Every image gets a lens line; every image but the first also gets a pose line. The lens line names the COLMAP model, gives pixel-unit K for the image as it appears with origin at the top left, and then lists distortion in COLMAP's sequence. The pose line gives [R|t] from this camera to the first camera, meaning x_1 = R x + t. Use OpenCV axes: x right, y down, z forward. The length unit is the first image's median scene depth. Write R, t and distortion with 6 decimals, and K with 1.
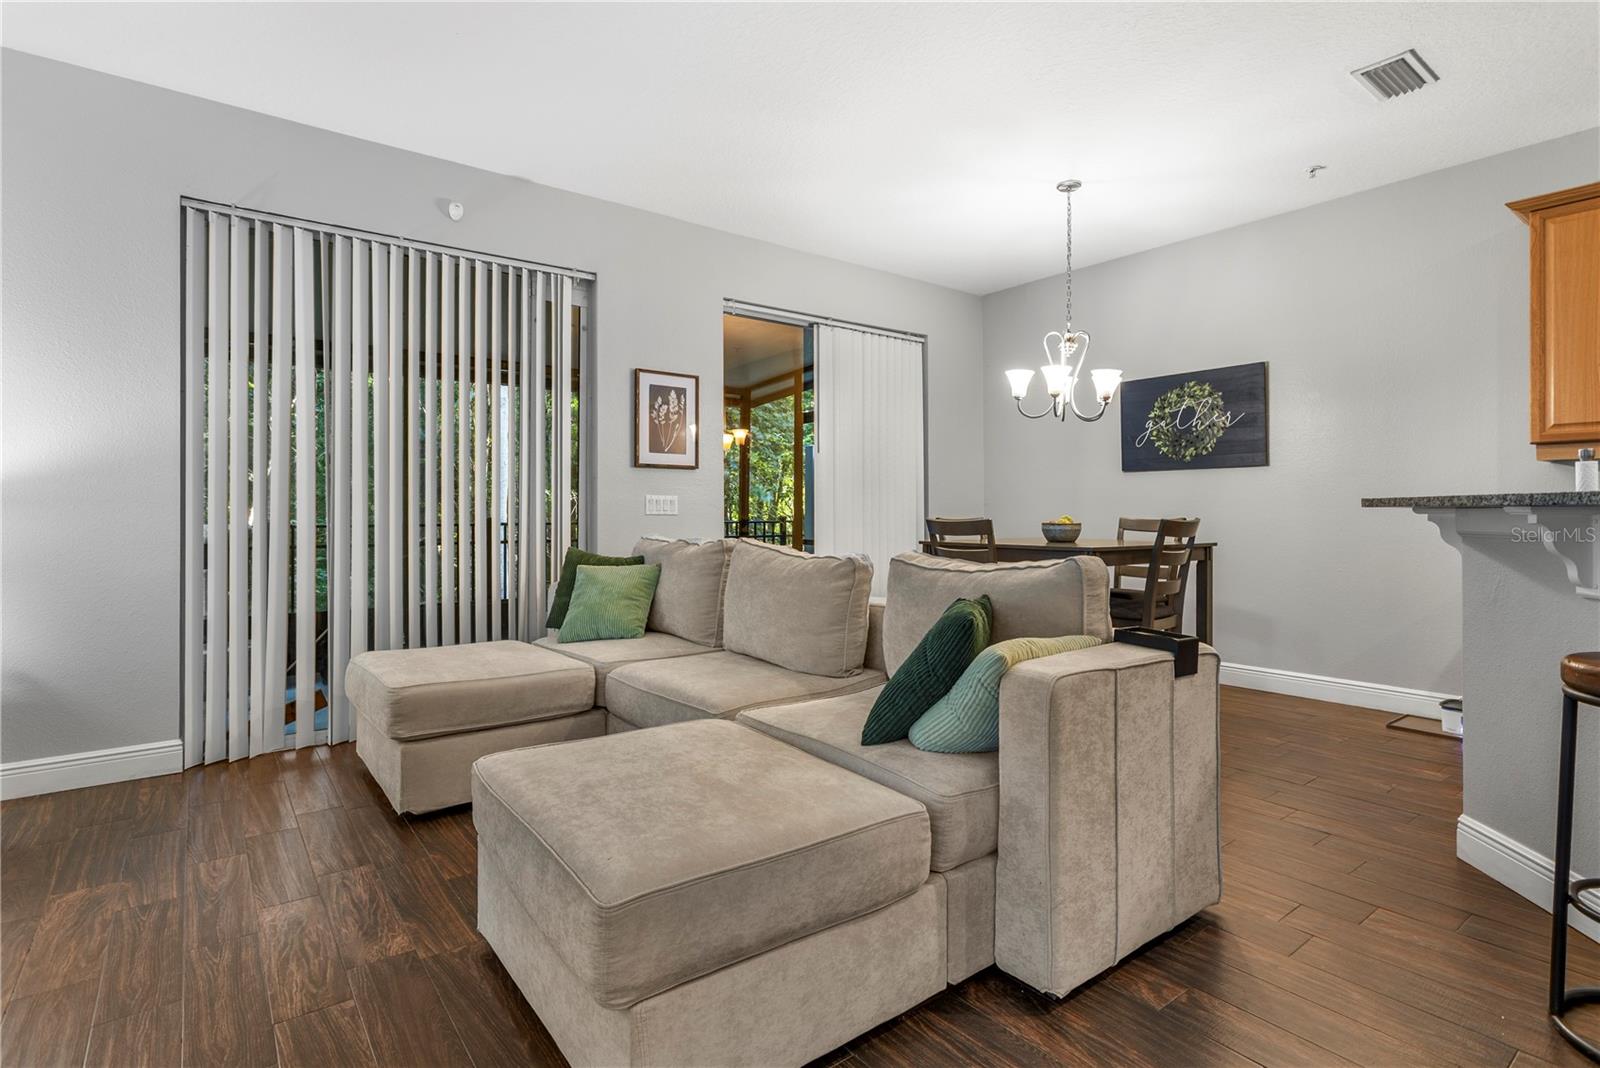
lens RADIAL K [[795.0, 0, 800.0], [0, 795.0, 534.0], [0, 0, 1]] dist [-0.000314, 0.000945]
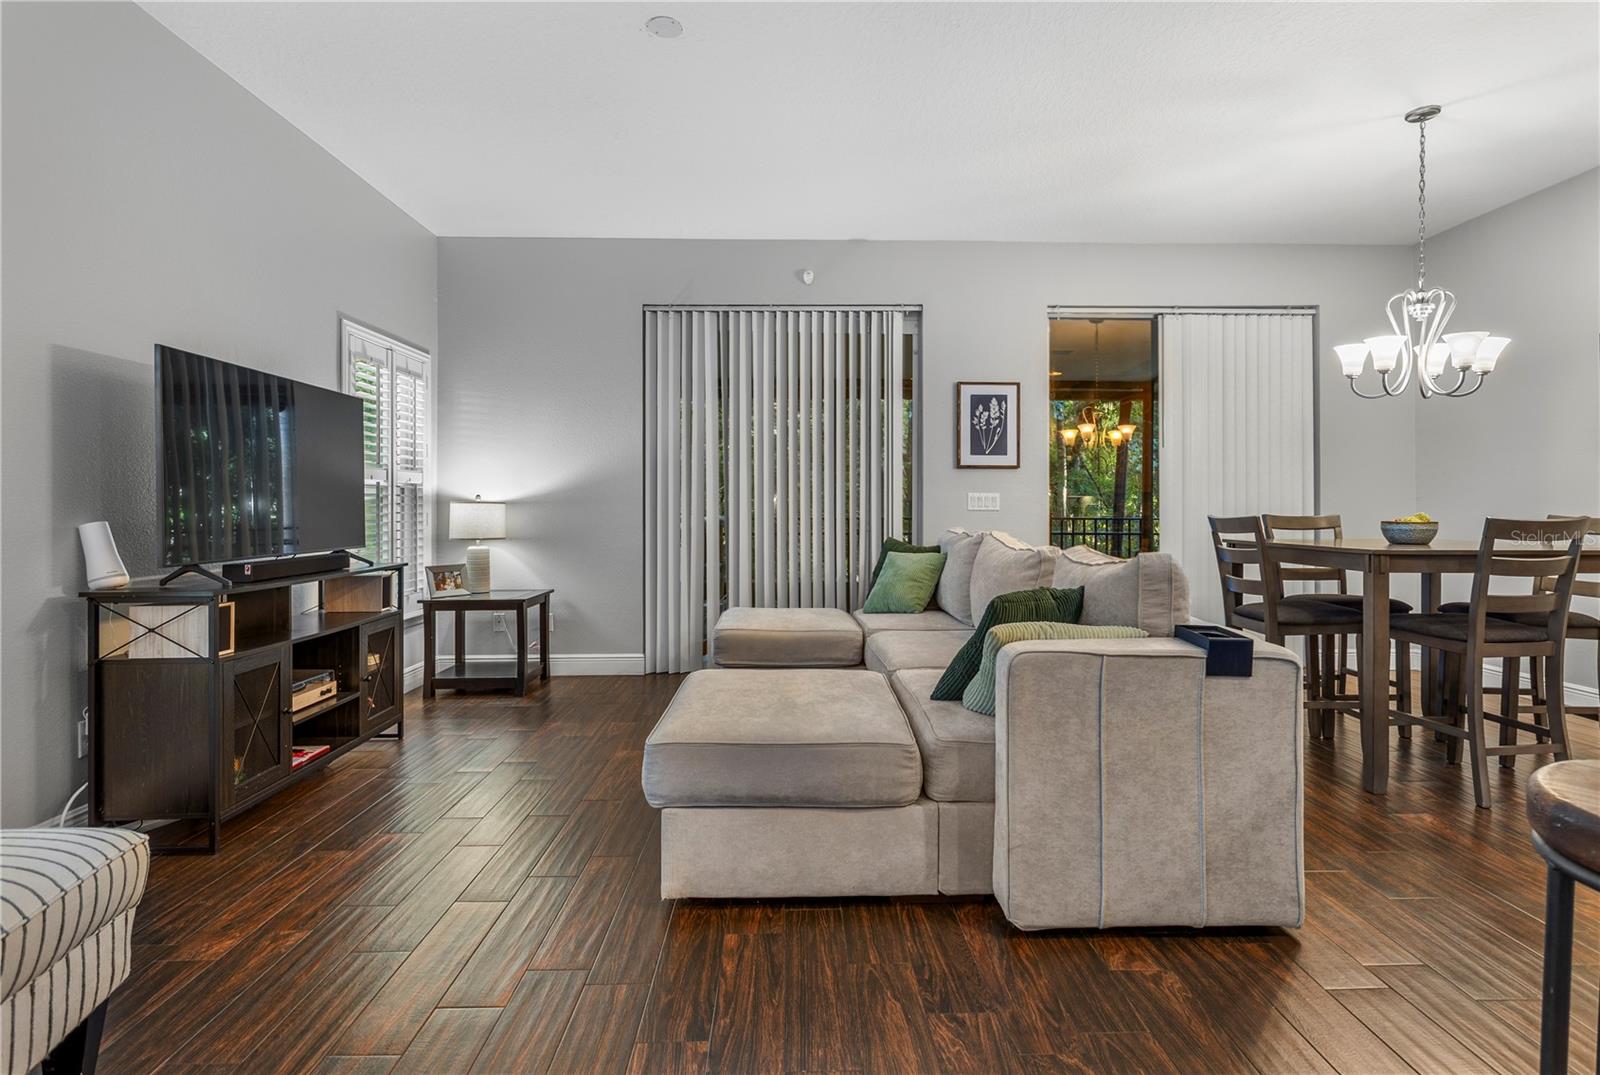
lens RADIAL K [[781.5, 0, 800.0], [0, 781.5, 537.5], [0, 0, 1]] dist [0.000862, 0.000318]
pose [[0.808908, 0.023057, -0.587483, 0.298302], [-0.016417, 0.999727, 0.016632, -0.000075], [0.587706, -0.003809, 0.809065, -0.044246]]
